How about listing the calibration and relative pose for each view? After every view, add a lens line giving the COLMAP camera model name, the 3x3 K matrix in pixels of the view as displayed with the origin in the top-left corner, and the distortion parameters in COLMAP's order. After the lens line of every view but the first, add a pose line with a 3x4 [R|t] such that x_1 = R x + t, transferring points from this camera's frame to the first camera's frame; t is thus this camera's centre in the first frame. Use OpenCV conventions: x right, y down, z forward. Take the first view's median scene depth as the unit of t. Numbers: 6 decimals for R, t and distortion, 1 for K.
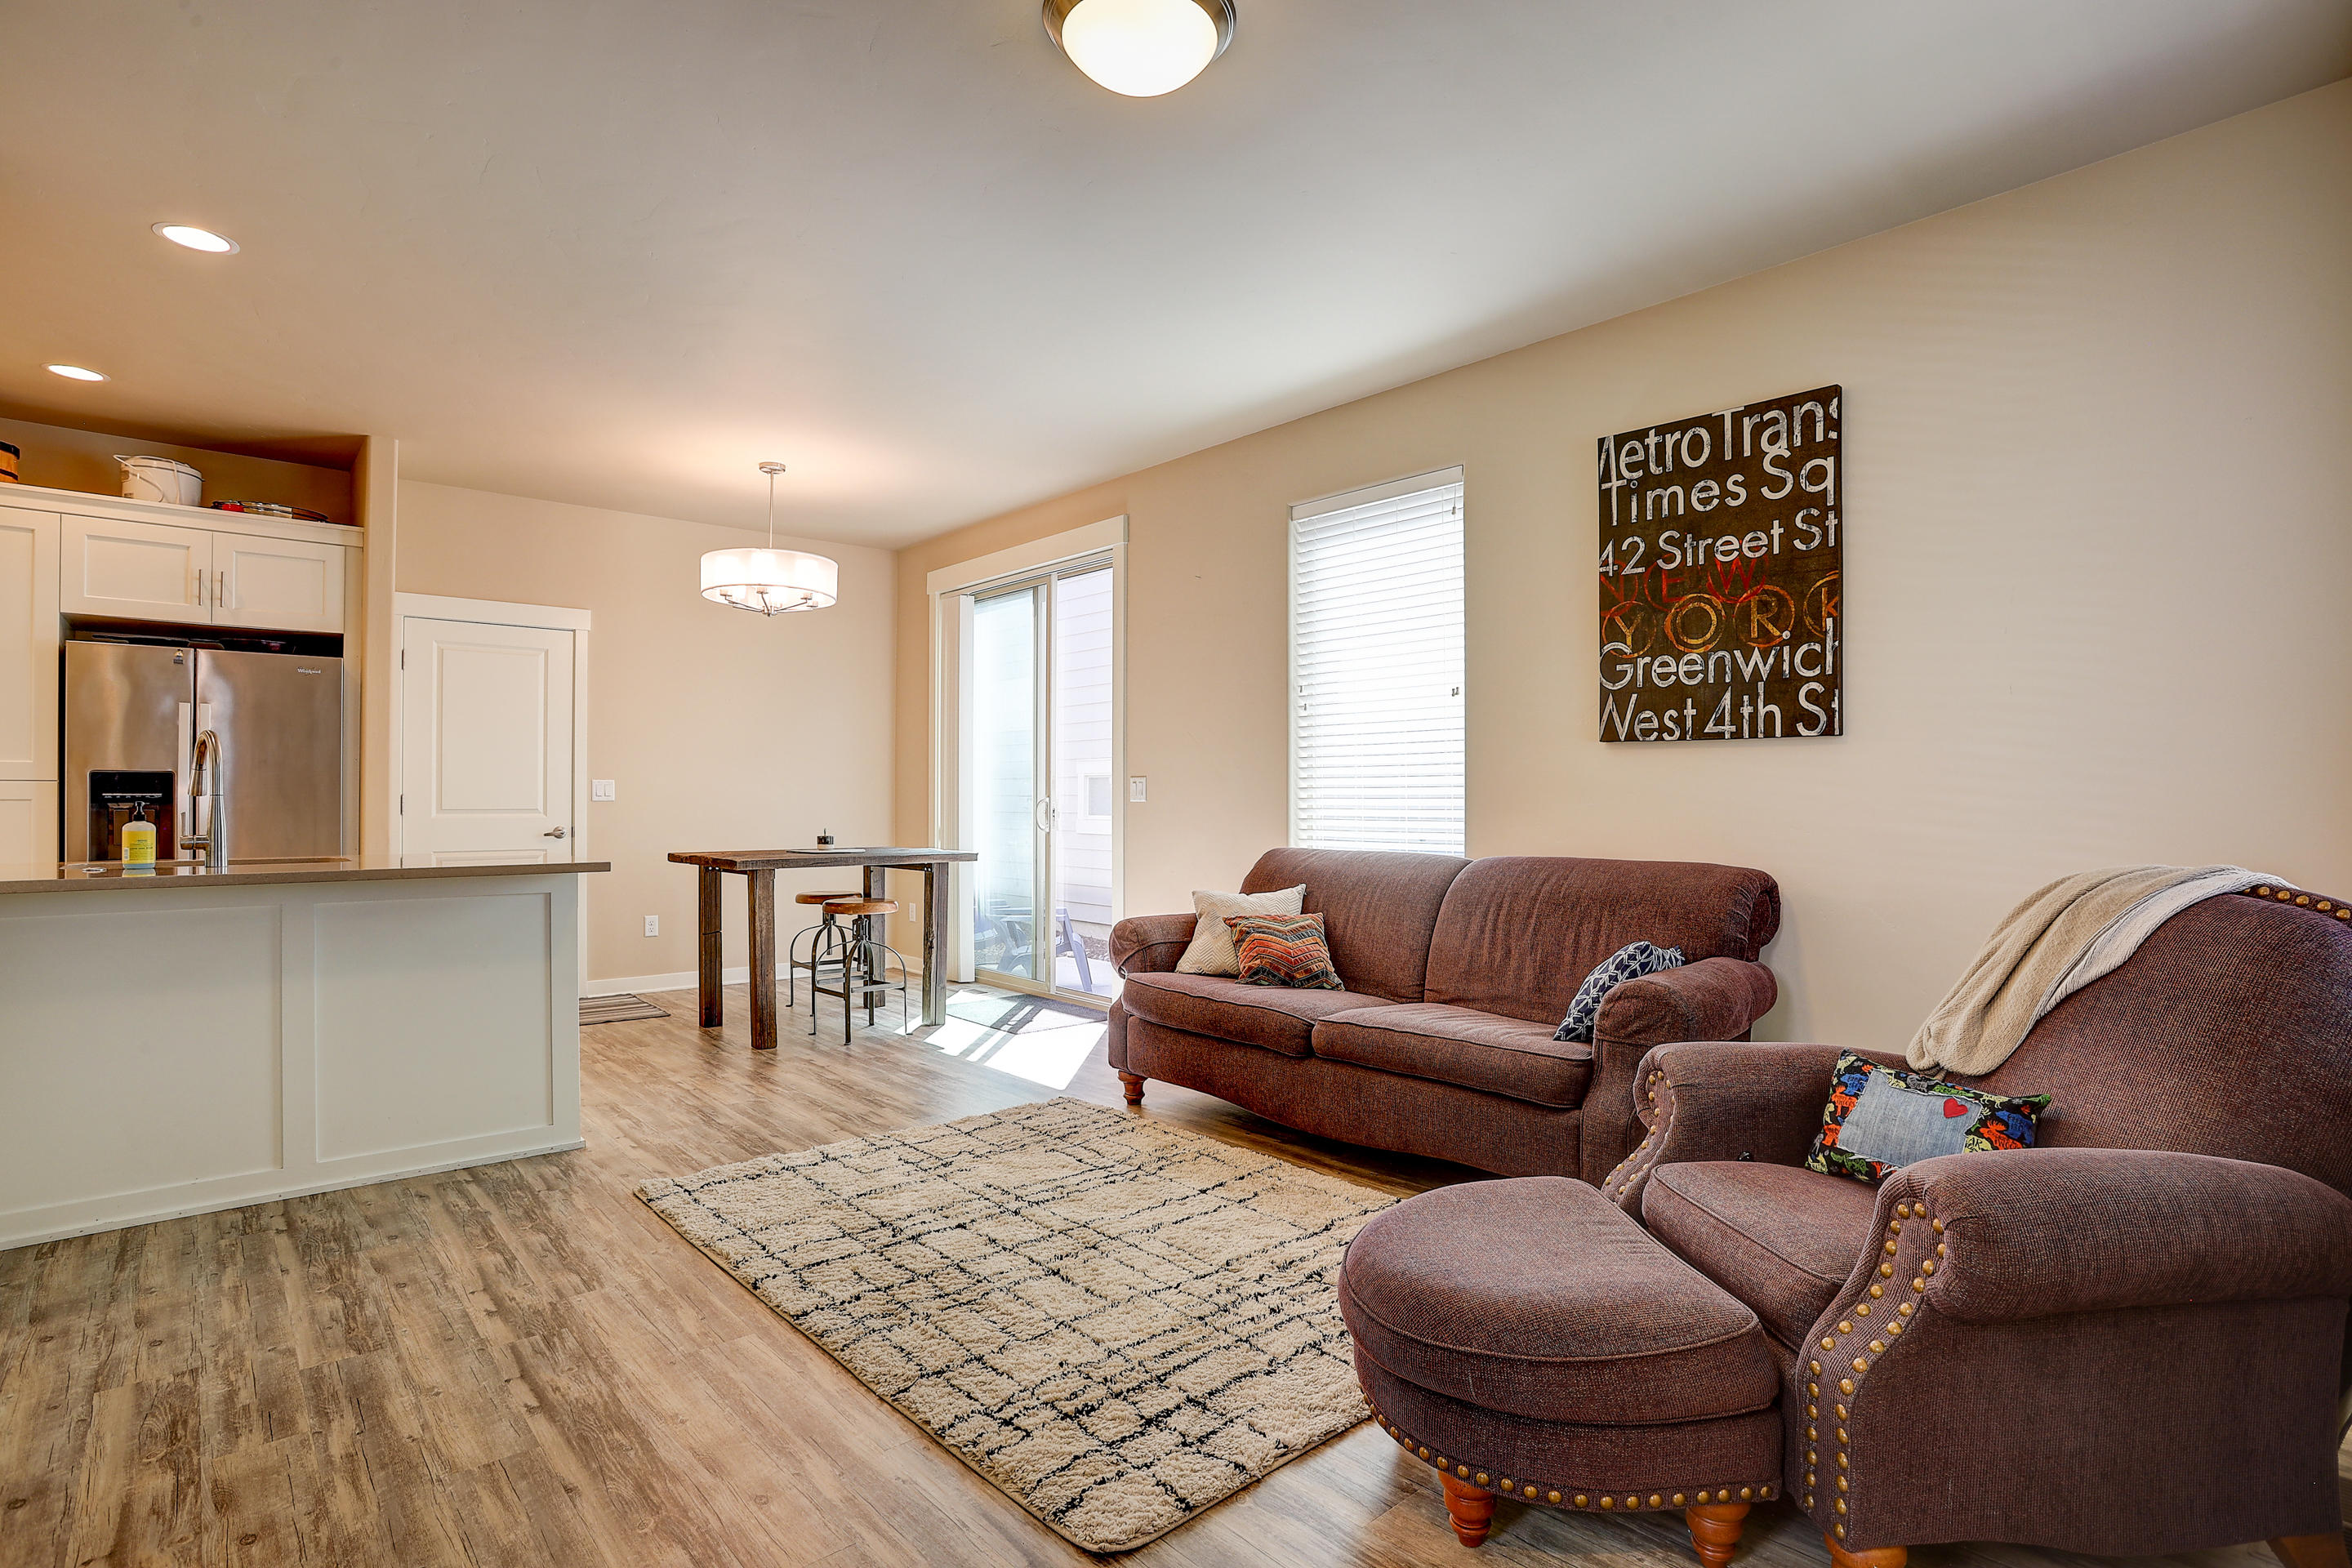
lens RADIAL K [[1153.3, 0, 1187.5], [0, 1153.3, 768.4], [0, 0, 1]] dist [-0.048241, 0.014950]
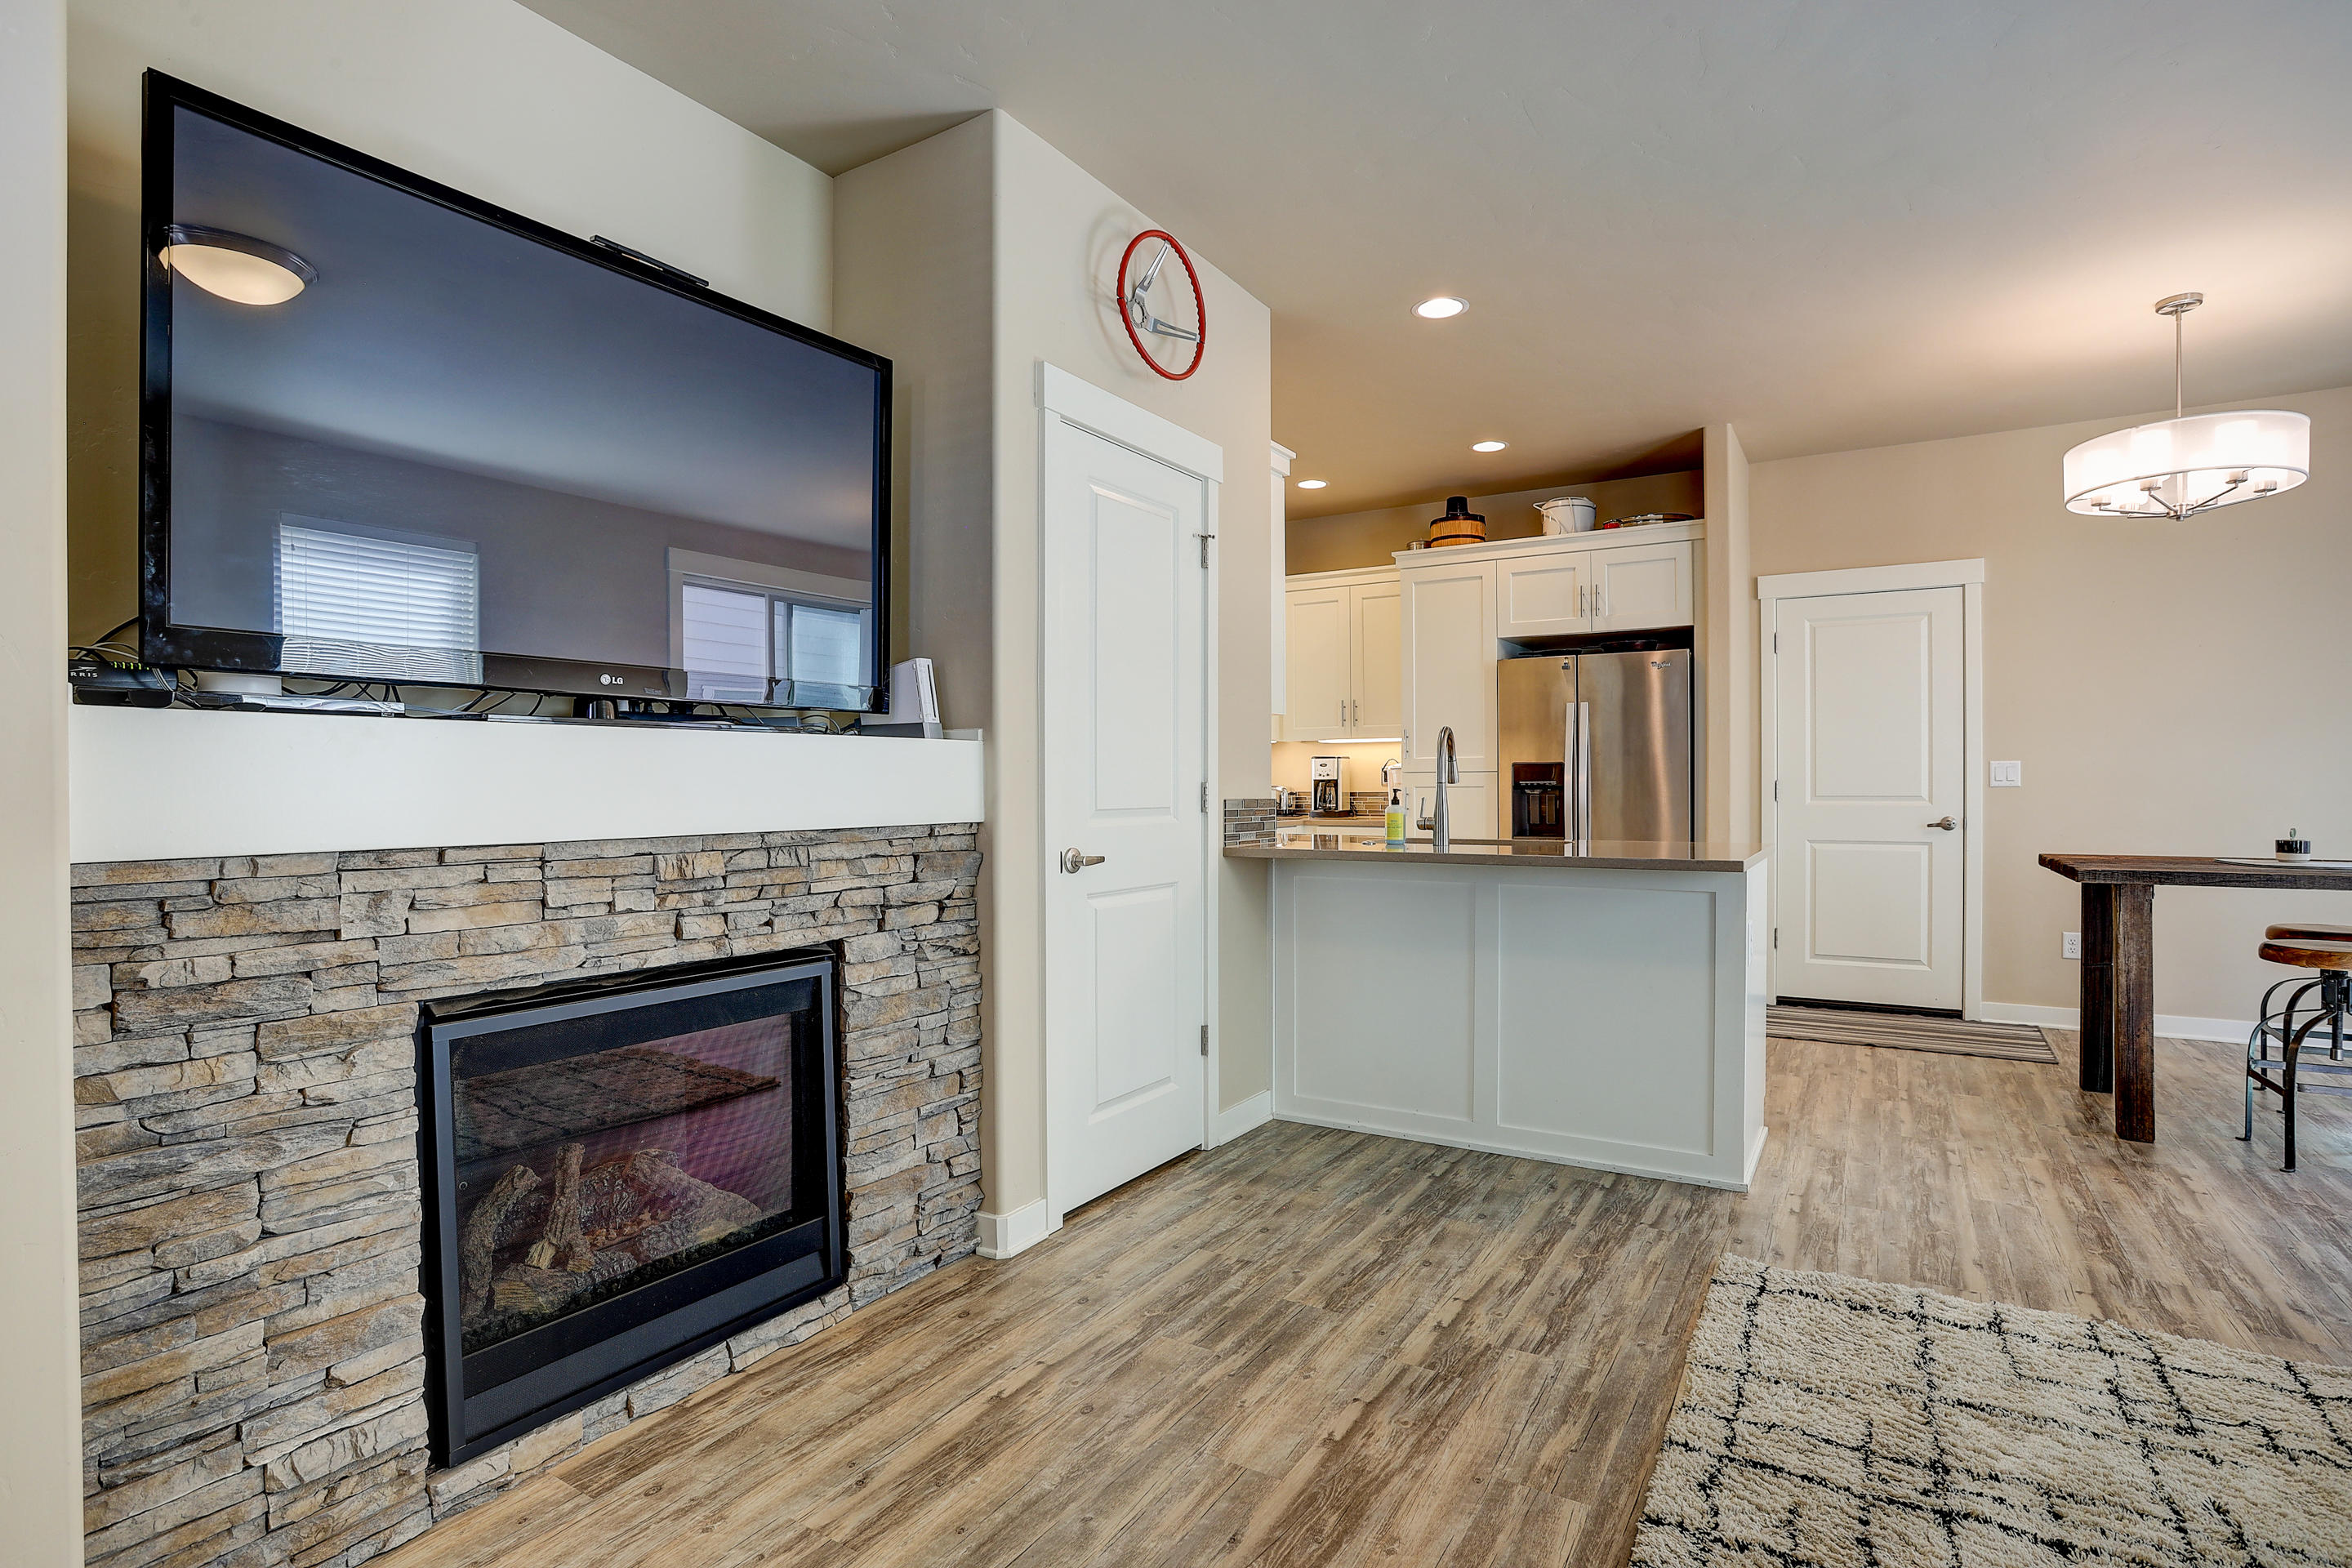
lens RADIAL K [[1153.3, 0, 1189.4], [0, 1153.3, 775.1], [0, 0, 1]] dist [-0.048241, 0.014950]
pose [[0.293749, -0.009938, -0.955831, 0.174793], [0.027388, 0.999623, -0.001976, 0.011239], [0.955490, -0.025598, 0.293910, 0.383398]]
